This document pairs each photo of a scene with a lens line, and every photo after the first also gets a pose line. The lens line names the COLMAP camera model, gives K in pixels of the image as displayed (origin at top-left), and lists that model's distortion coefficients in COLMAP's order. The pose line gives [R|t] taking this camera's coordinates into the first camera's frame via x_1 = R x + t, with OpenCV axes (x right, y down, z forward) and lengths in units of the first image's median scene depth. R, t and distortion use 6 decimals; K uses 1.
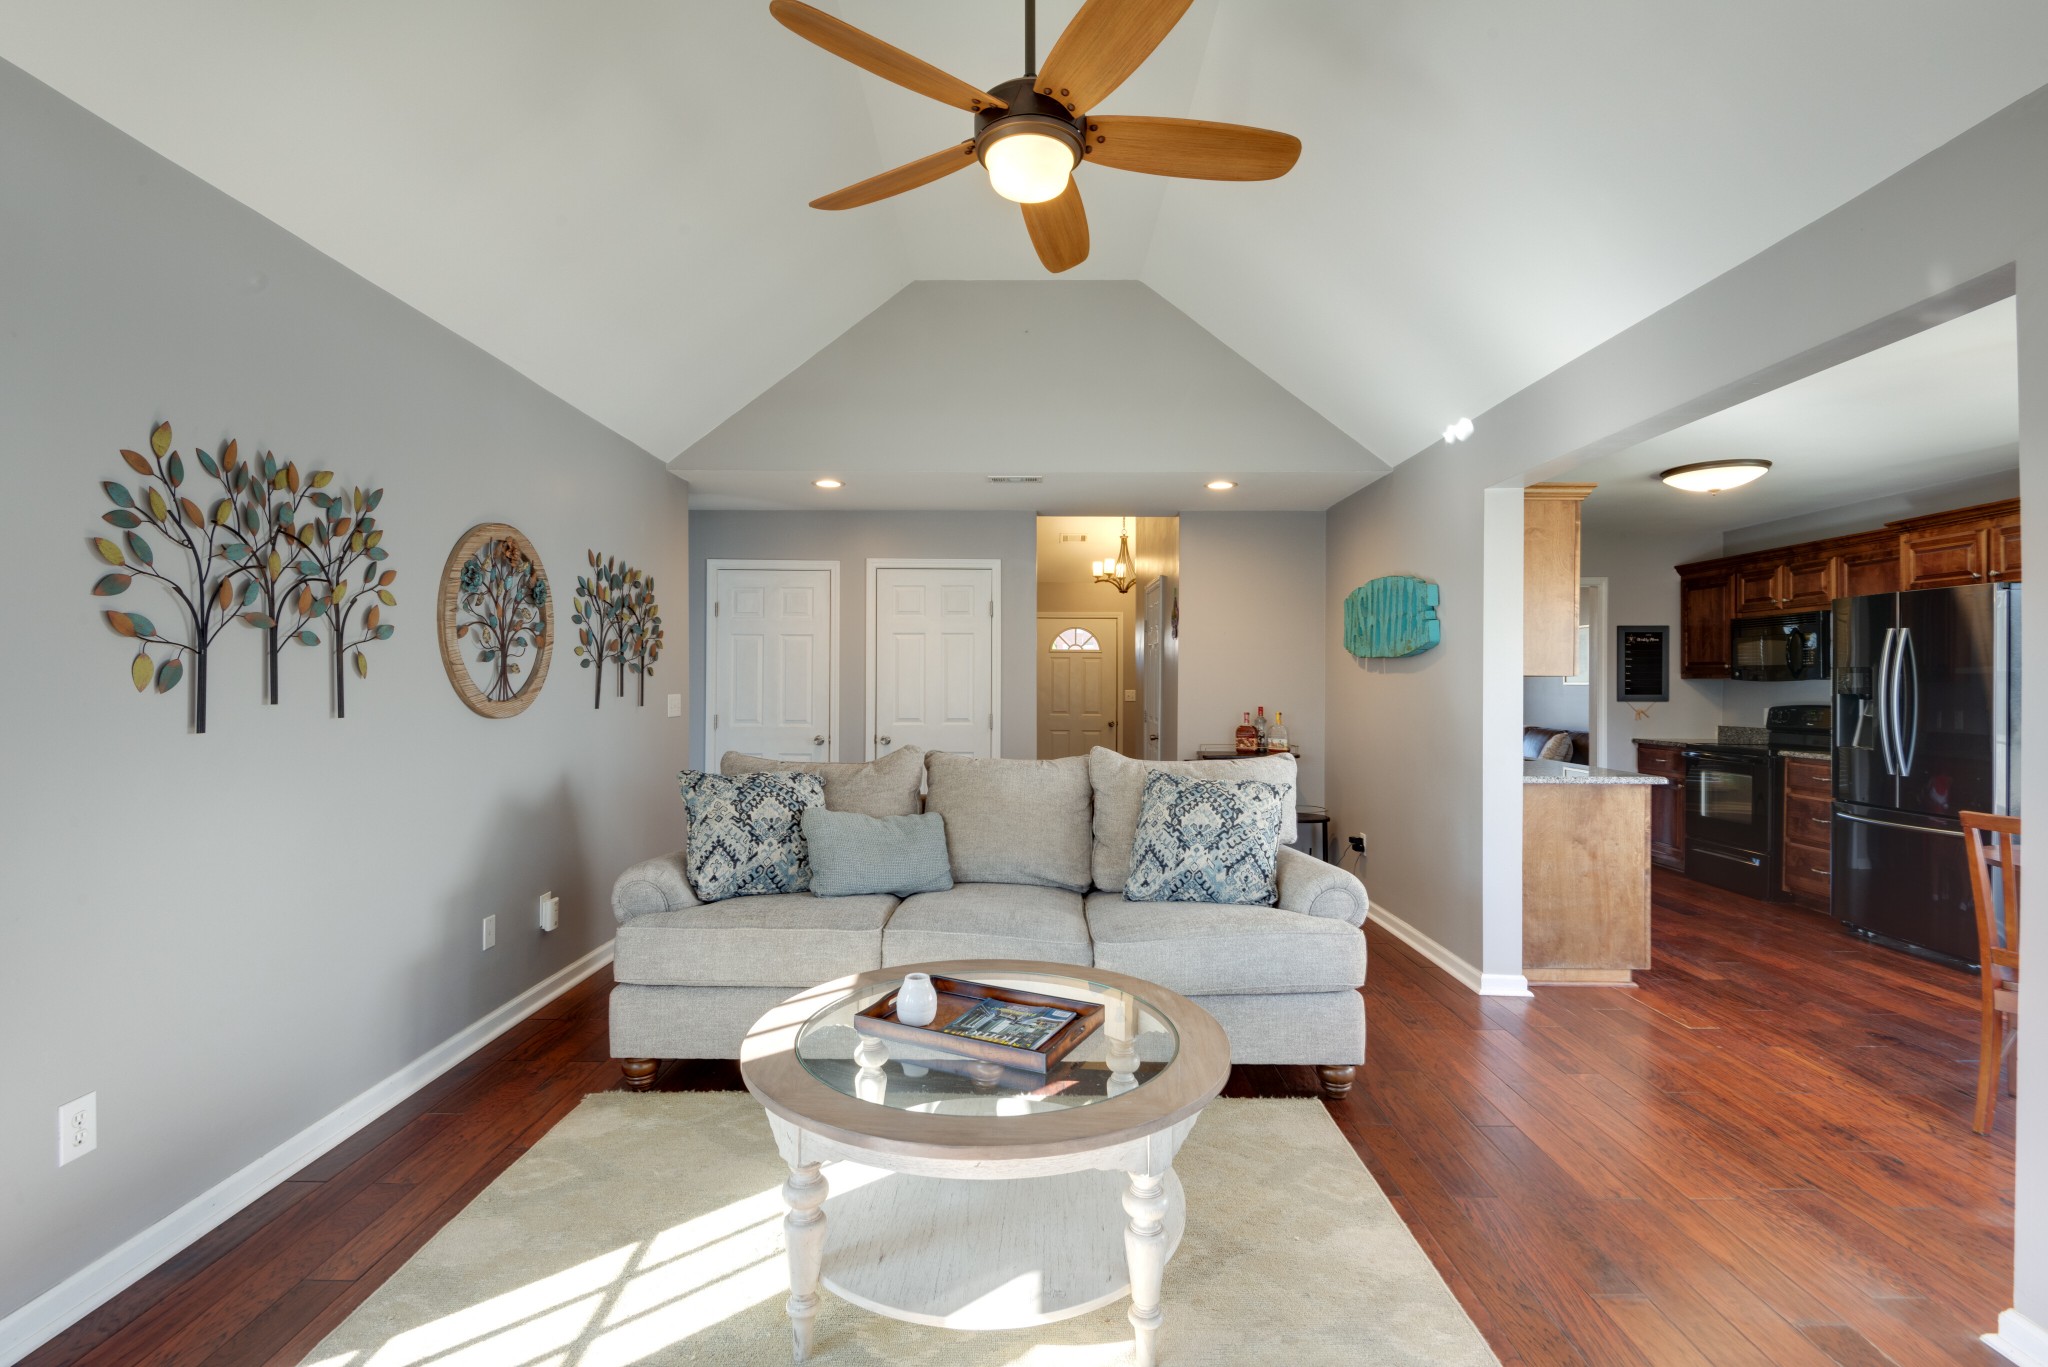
lens RADIAL K [[941.7, 0, 1030.8], [0, 941.7, 690.6], [0, 0, 1]] dist [0.028928, -0.000501]
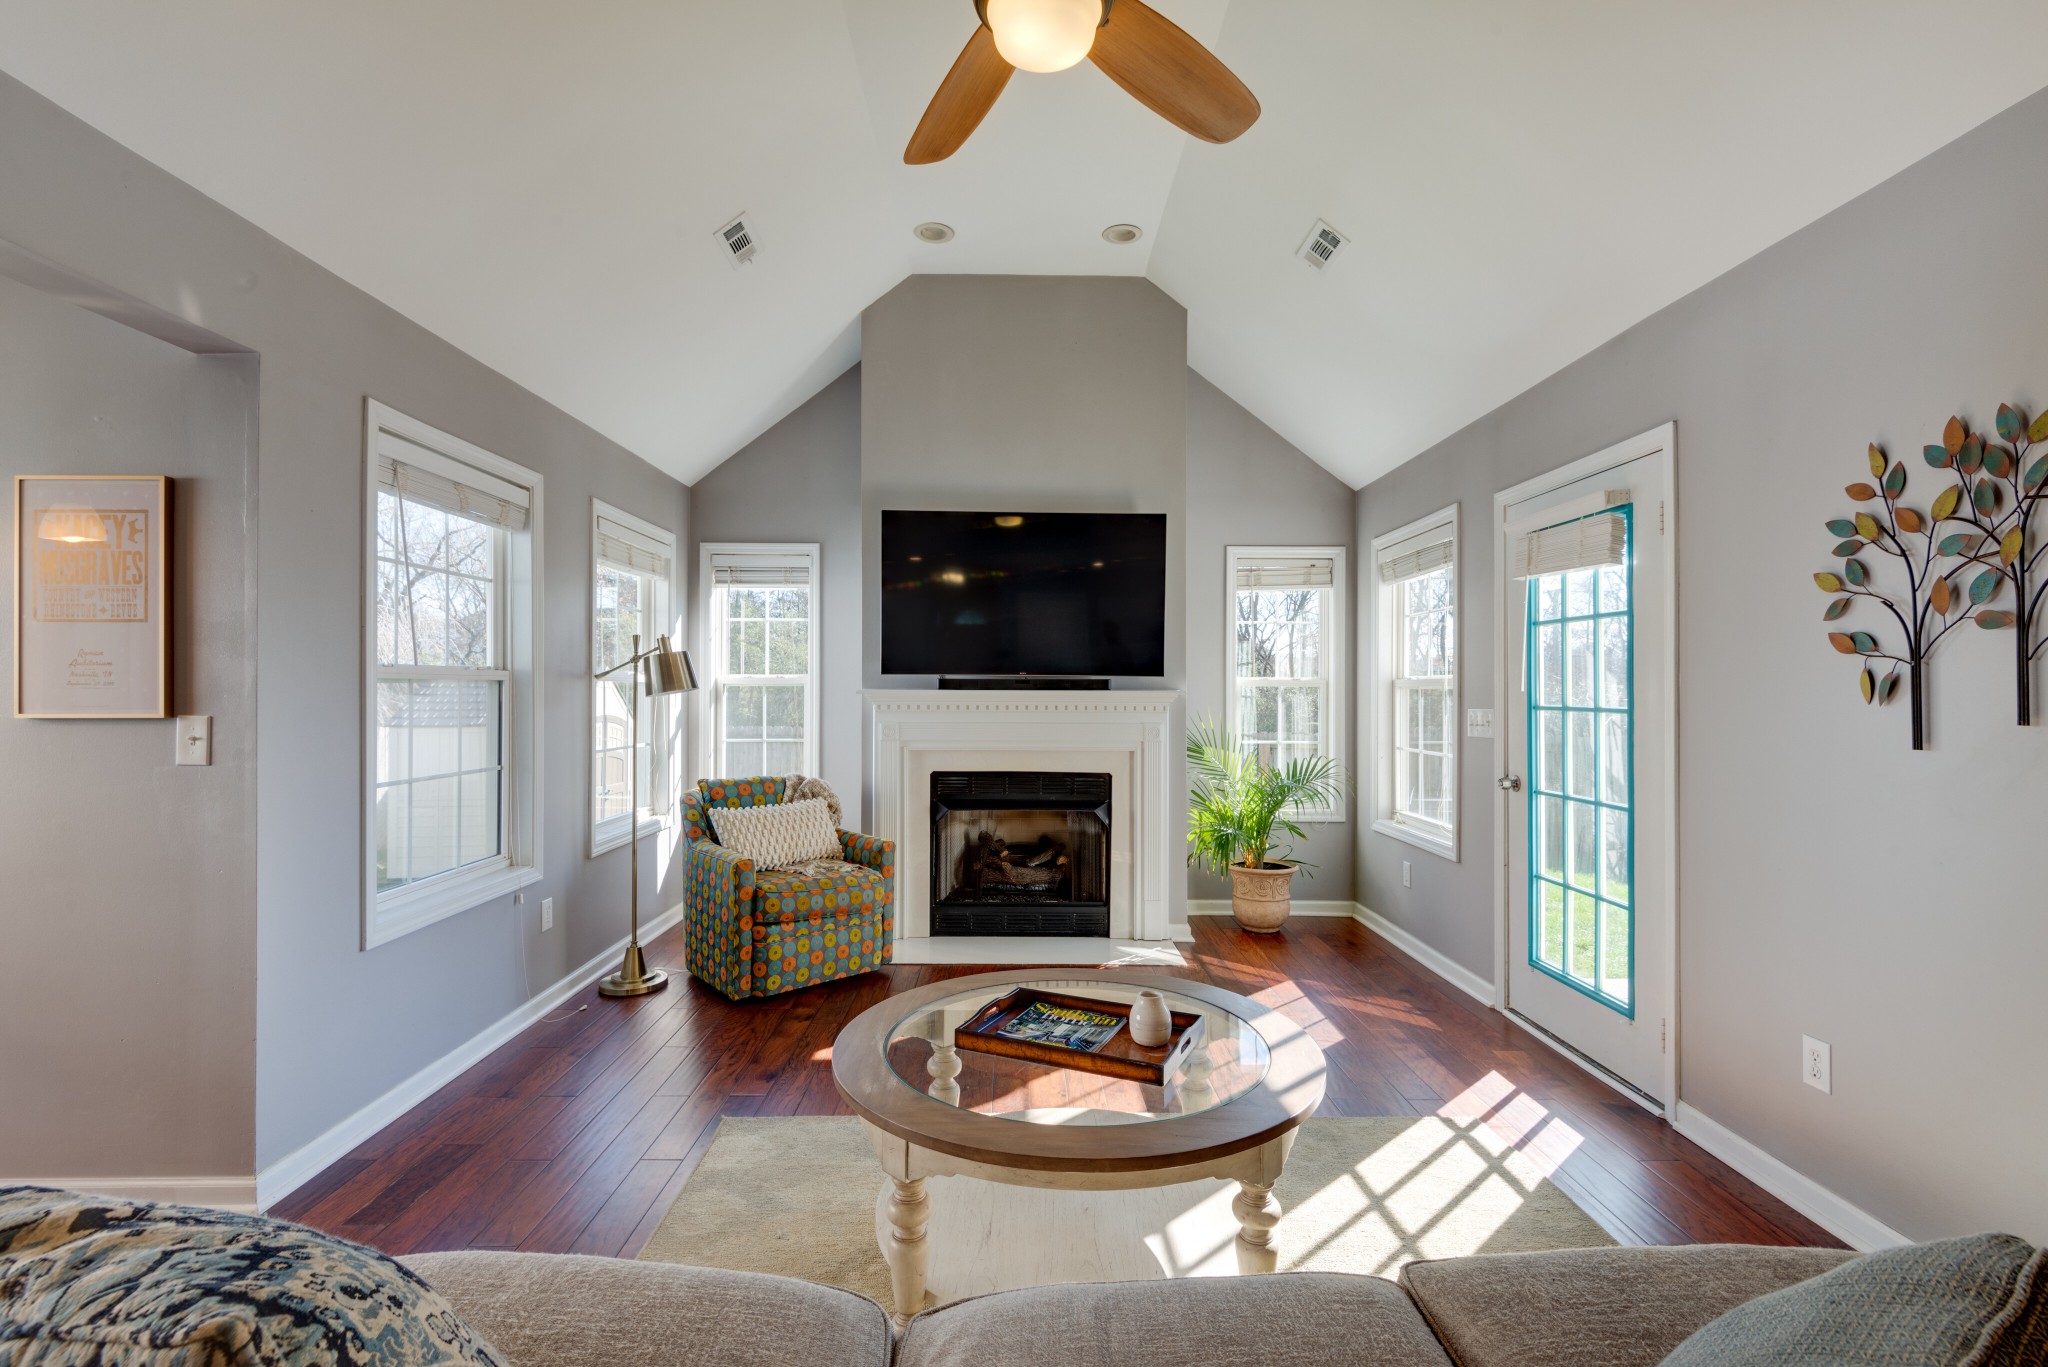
lens RADIAL K [[941.7, 0, 1030.8], [0, 941.7, 690.6], [0, 0, 1]] dist [0.028928, -0.000501]
pose [[-0.999900, -0.012910, -0.005733, 0.011304], [-0.012983, 0.999835, 0.012738, -0.014226], [0.005568, 0.012811, -0.999902, 2.009465]]
